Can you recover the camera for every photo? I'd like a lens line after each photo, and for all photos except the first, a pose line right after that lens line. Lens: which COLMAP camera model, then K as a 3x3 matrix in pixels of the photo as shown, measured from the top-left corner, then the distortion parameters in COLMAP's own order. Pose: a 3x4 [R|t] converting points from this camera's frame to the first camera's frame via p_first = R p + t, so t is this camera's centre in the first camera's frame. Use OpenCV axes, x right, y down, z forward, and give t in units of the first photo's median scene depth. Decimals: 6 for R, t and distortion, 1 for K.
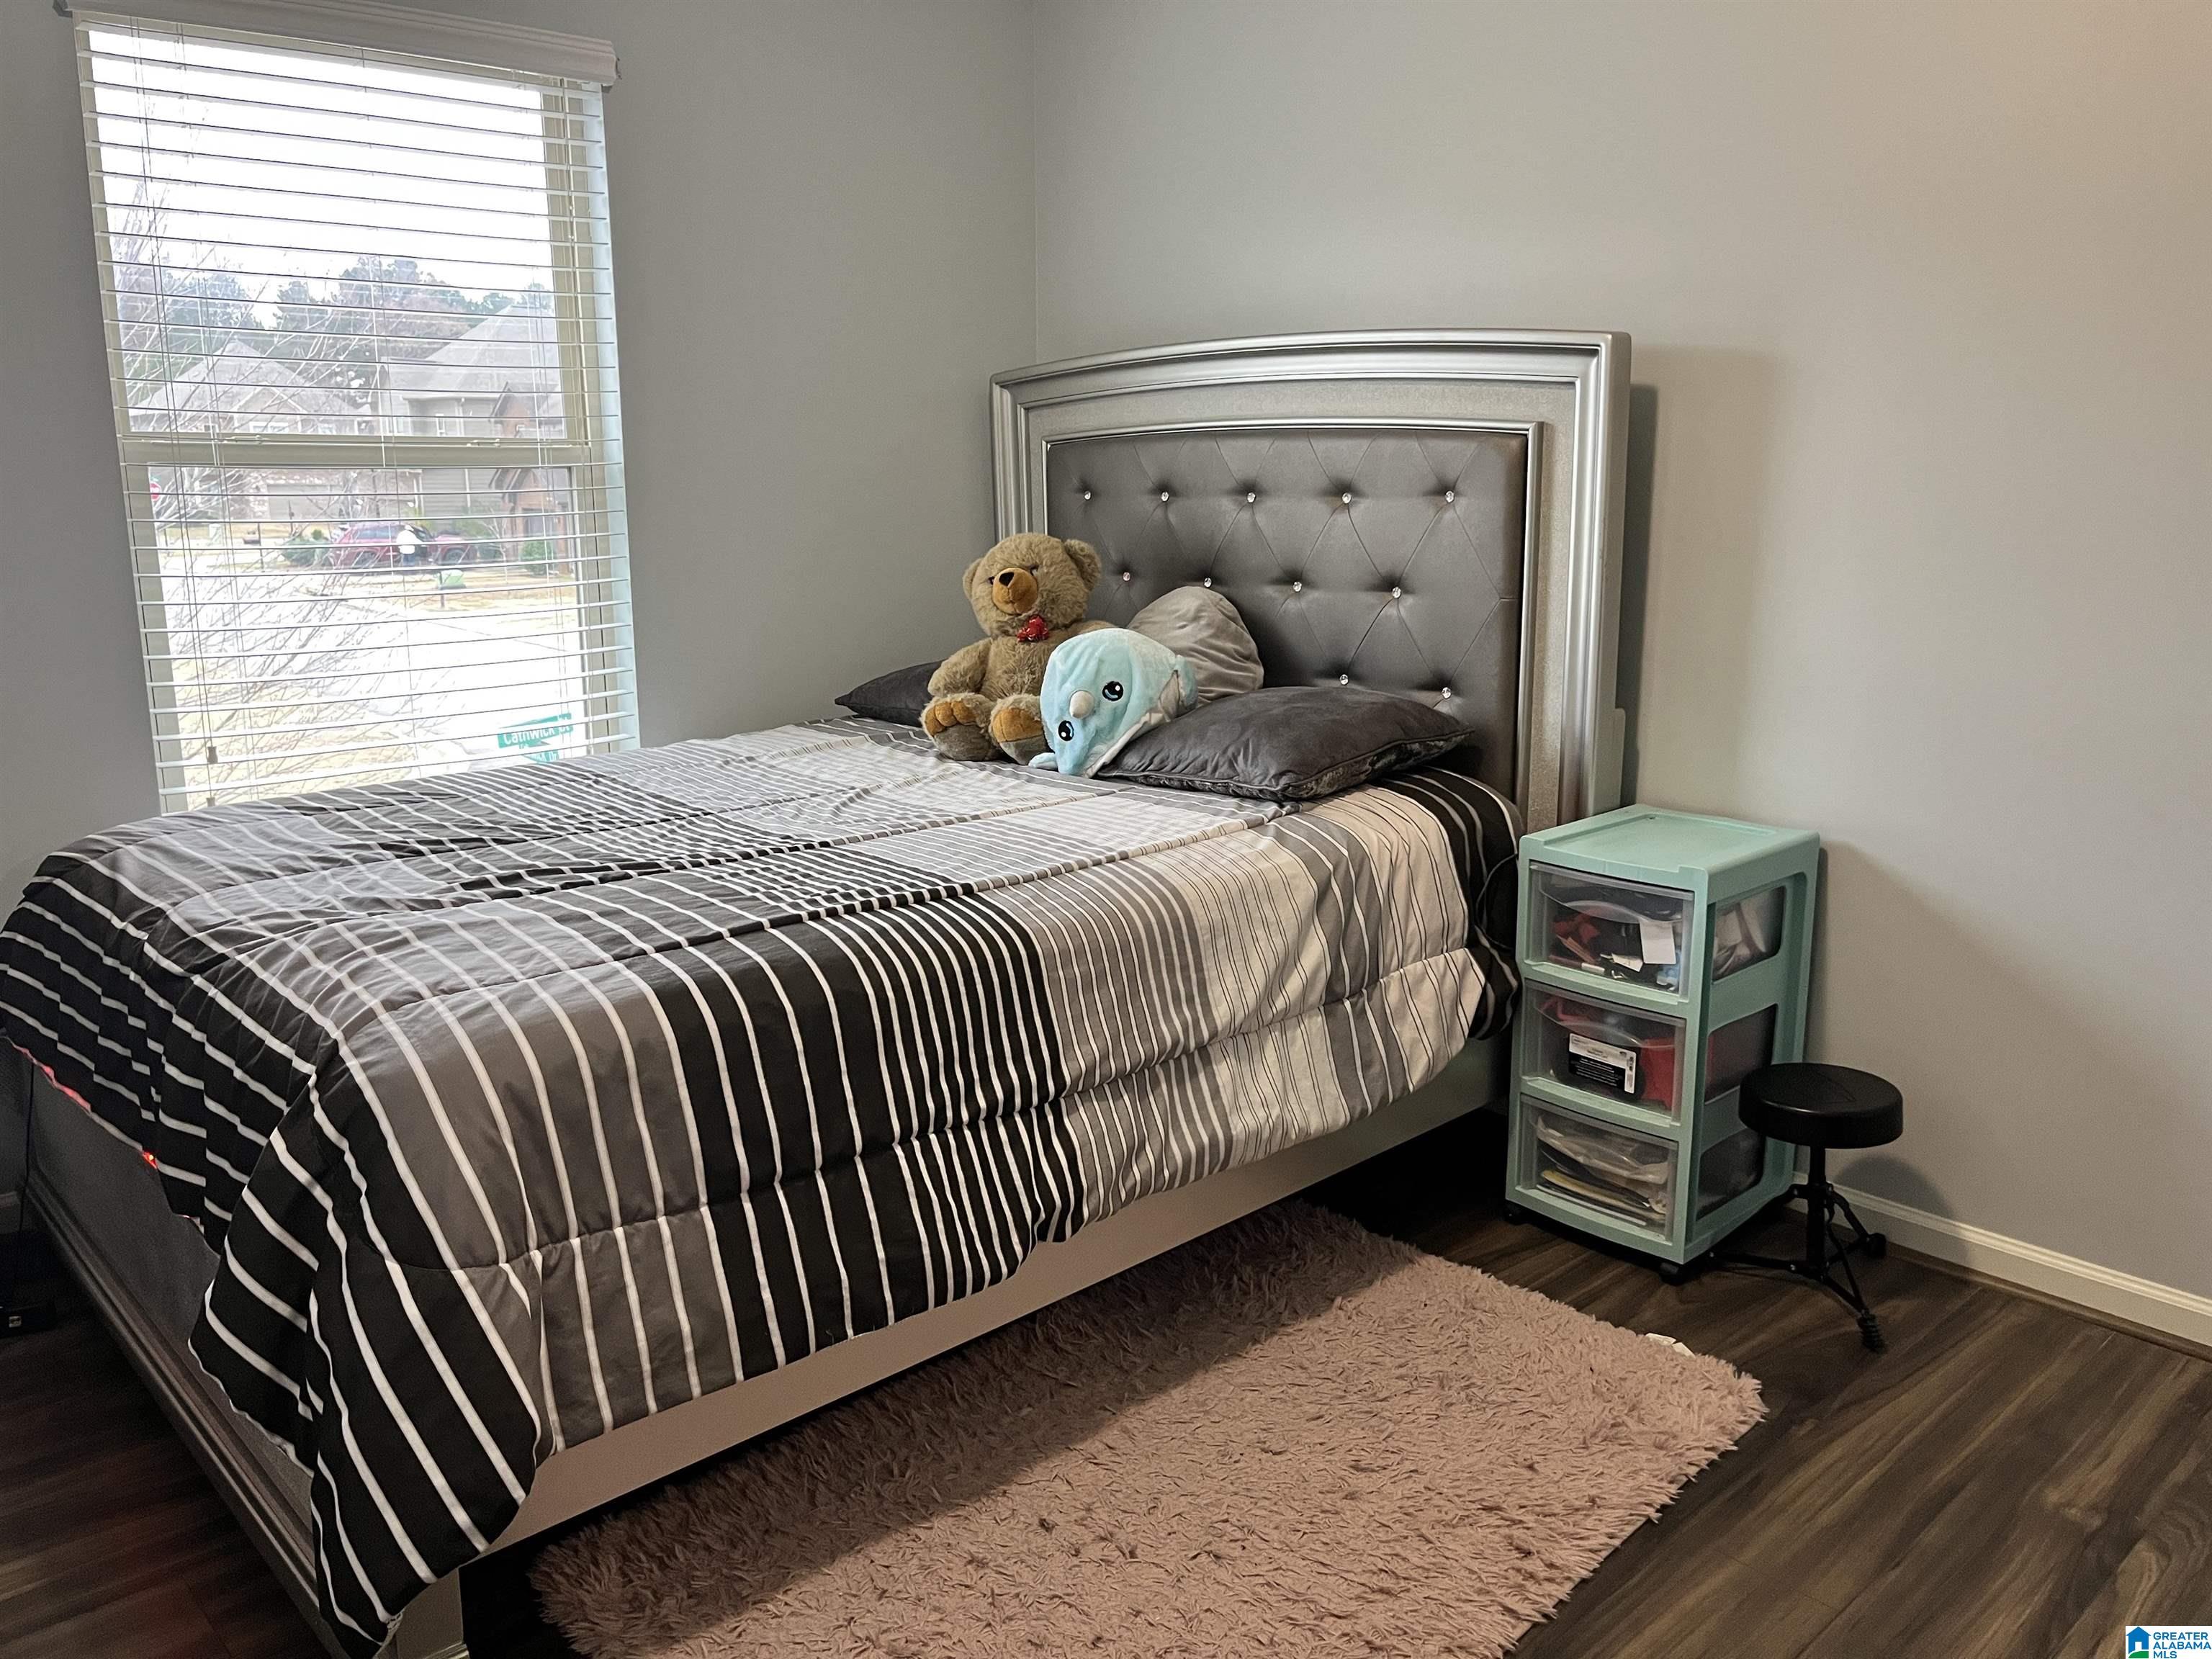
lens RADIAL K [[1674.5, 0, 1106.0], [0, 1674.5, 829.5], [0, 0, 1]] dist [0.067547, -0.084005]
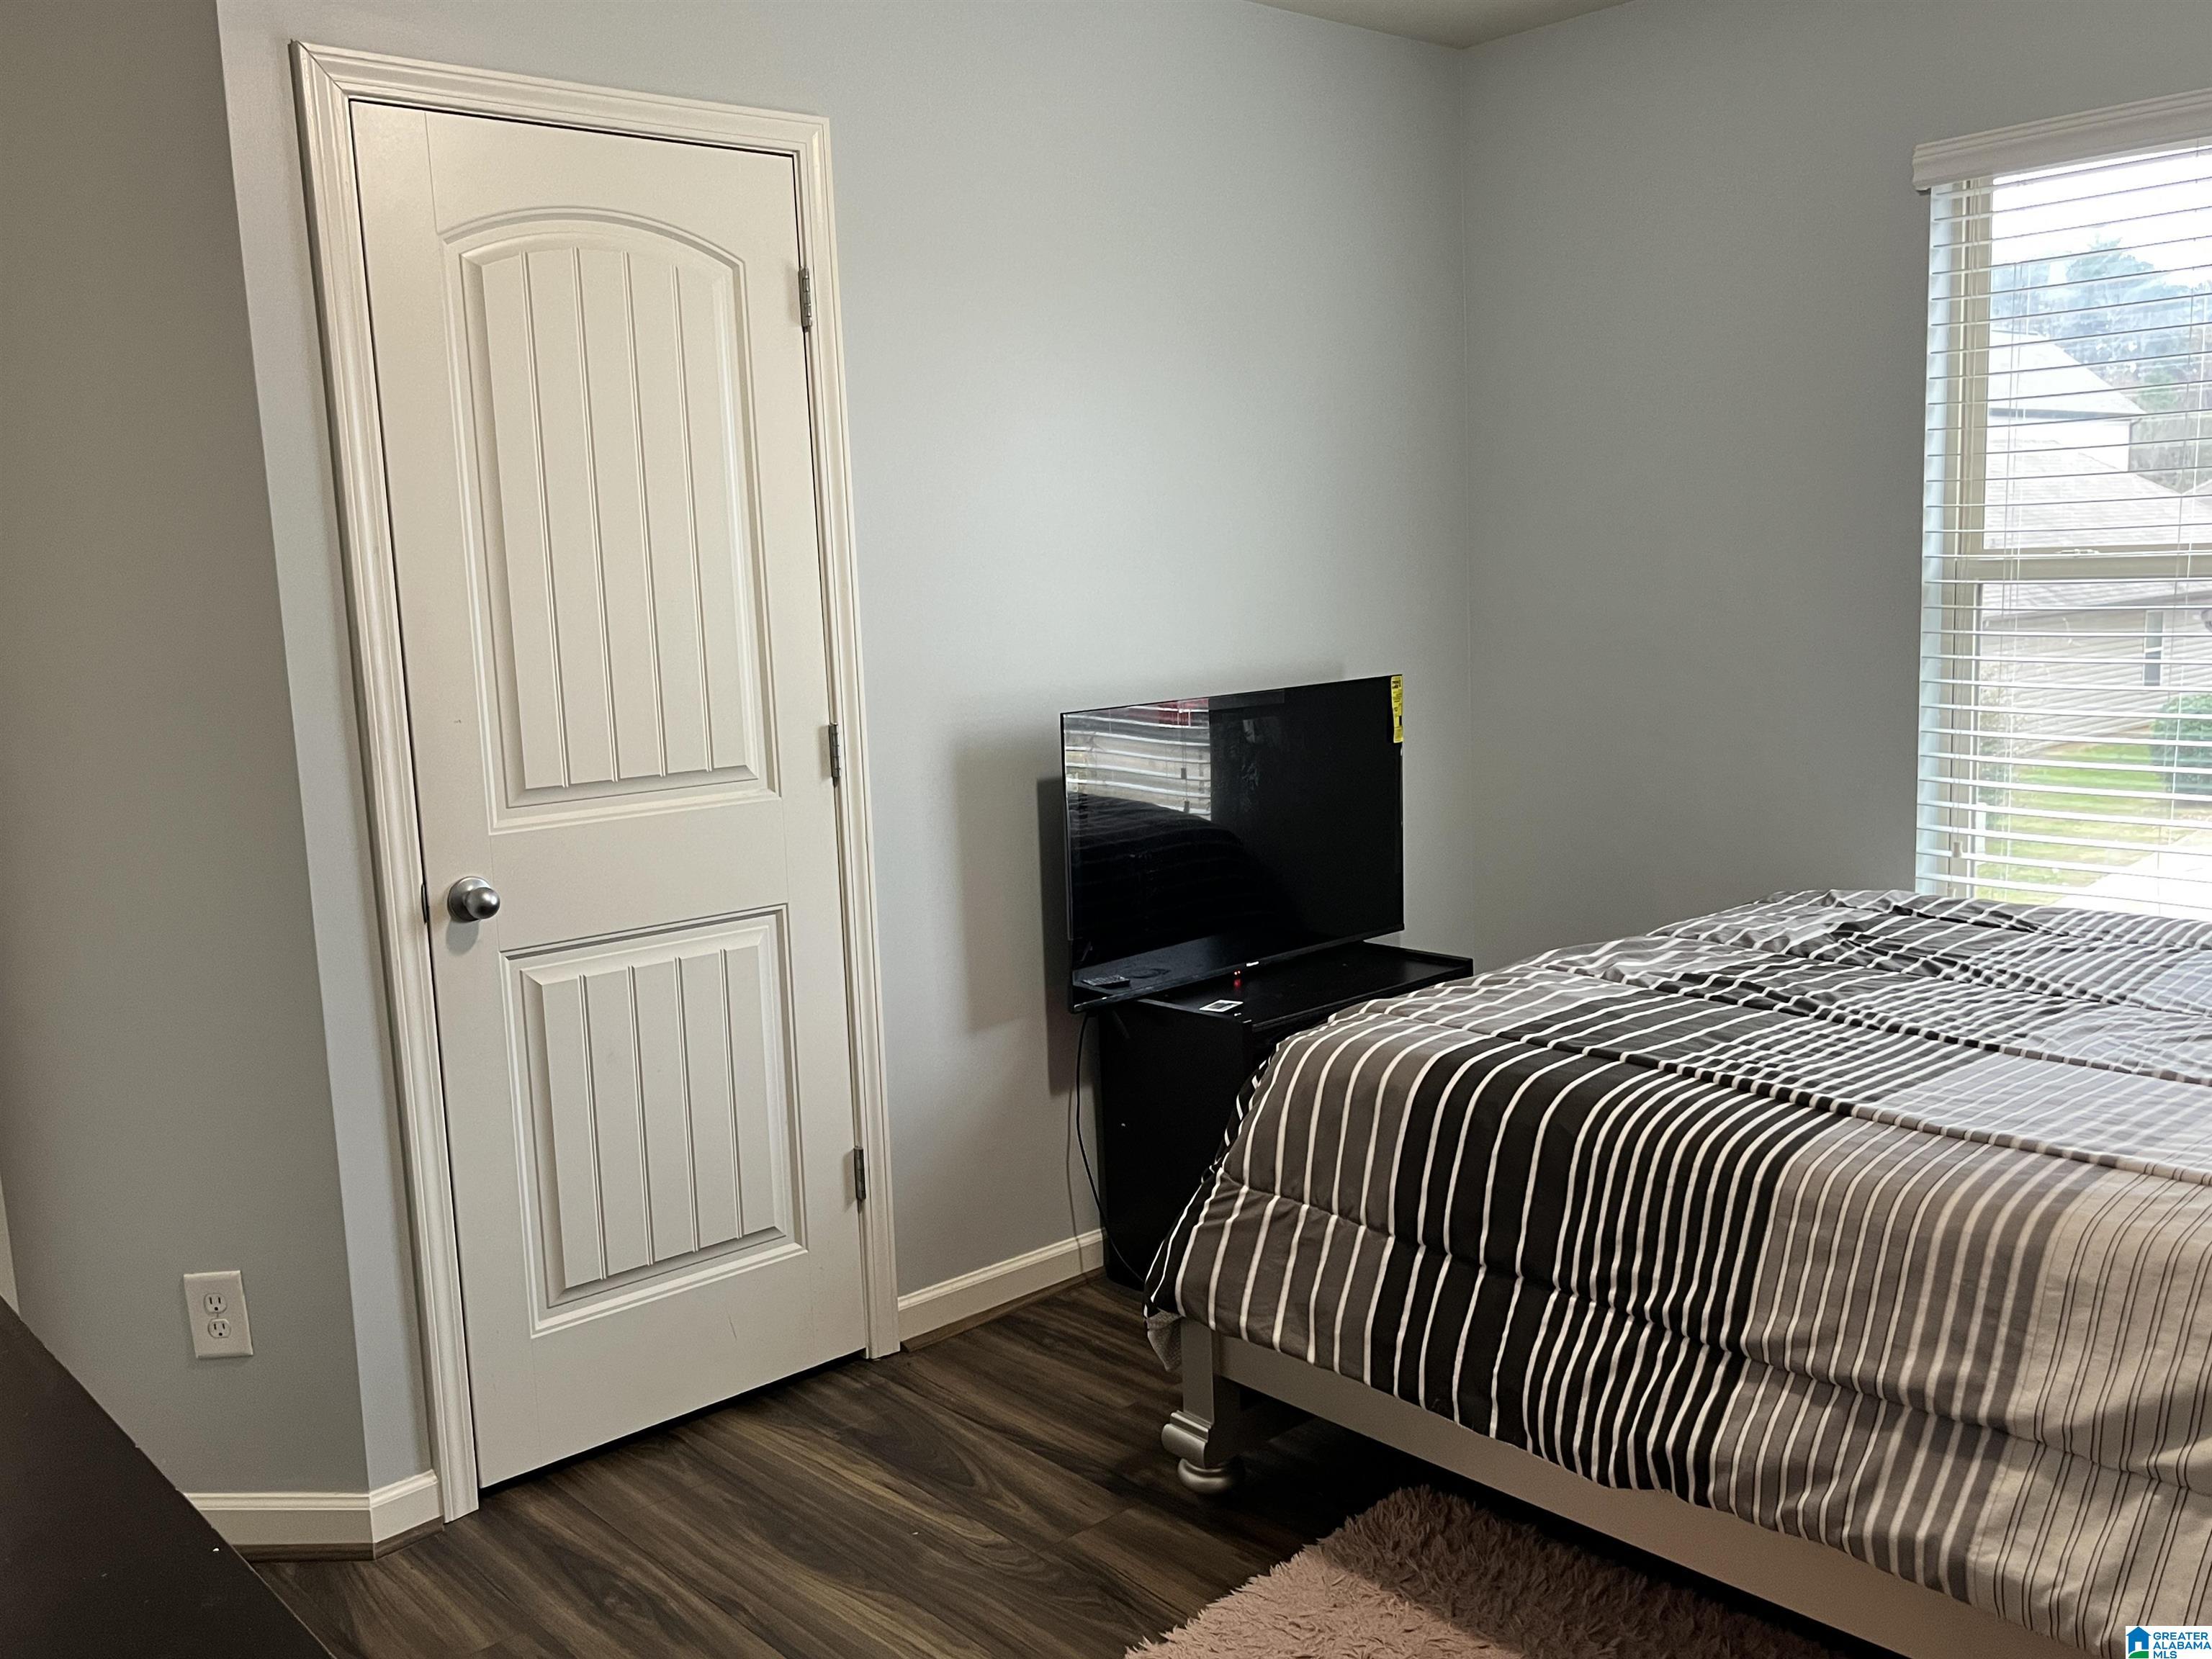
lens RADIAL K [[1898.6, 0, 1106.0], [0, 1898.6, 829.5], [0, 0, 1]] dist [-0.002189, -0.003786]
pose [[-0.018984, 0.147234, -0.988919, 0.836024], [-0.173548, 0.973598, 0.148285, -0.176335], [0.984642, 0.174440, 0.007069, 0.579588]]
